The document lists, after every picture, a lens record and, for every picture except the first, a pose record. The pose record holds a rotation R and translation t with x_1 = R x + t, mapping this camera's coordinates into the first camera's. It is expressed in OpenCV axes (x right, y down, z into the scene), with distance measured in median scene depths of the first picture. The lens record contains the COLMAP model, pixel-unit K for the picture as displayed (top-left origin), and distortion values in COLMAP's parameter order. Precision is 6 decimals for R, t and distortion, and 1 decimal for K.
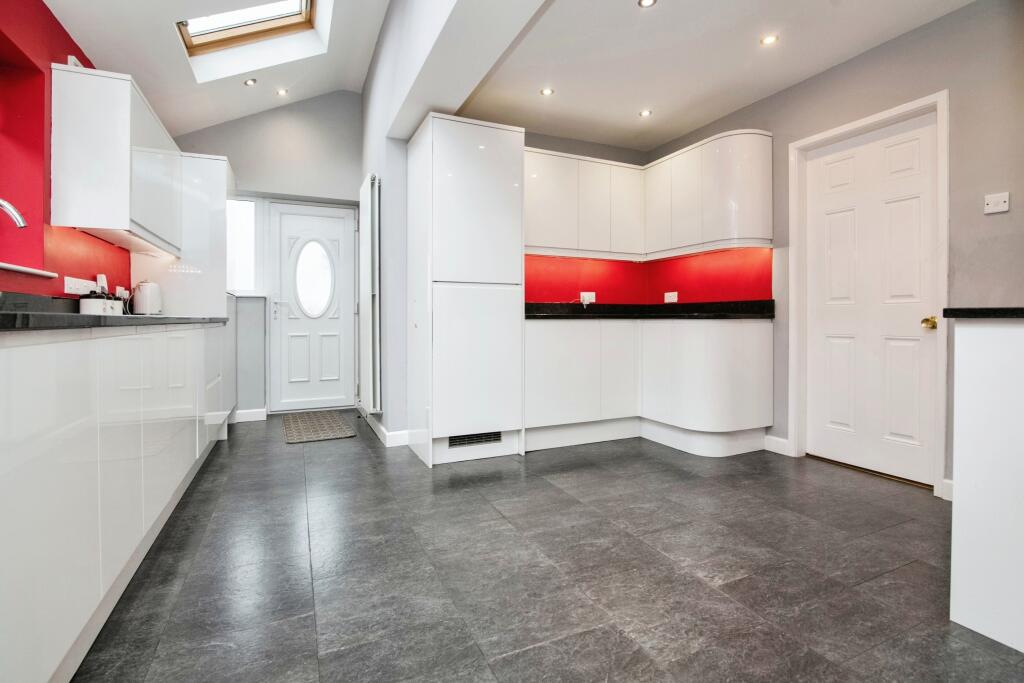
lens RADIAL K [[476.4, 0, 507.5], [0, 476.4, 323.2], [0, 0, 1]] dist [-0.013401, -0.000695]
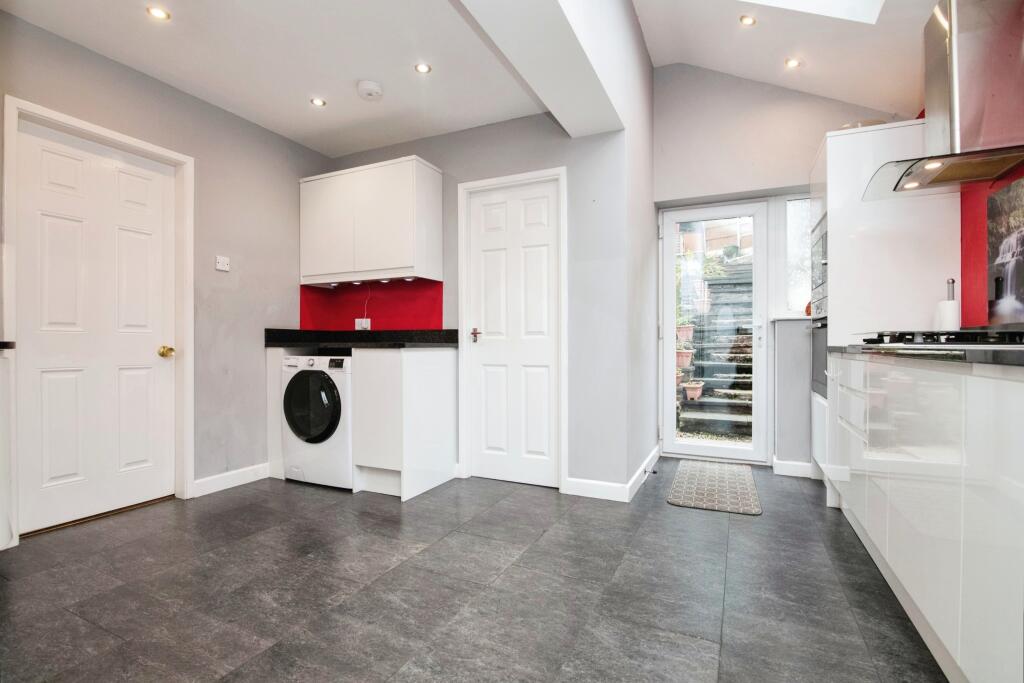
lens RADIAL K [[476.4, 0, 513.1], [0, 476.4, 340.3], [0, 0, 1]] dist [-0.013401, -0.000695]
pose [[-0.643536, 0.007871, 0.765376, -0.668774], [0.008833, 0.999957, -0.002856, -0.022707], [-0.765365, 0.004923, -0.643578, 1.476121]]
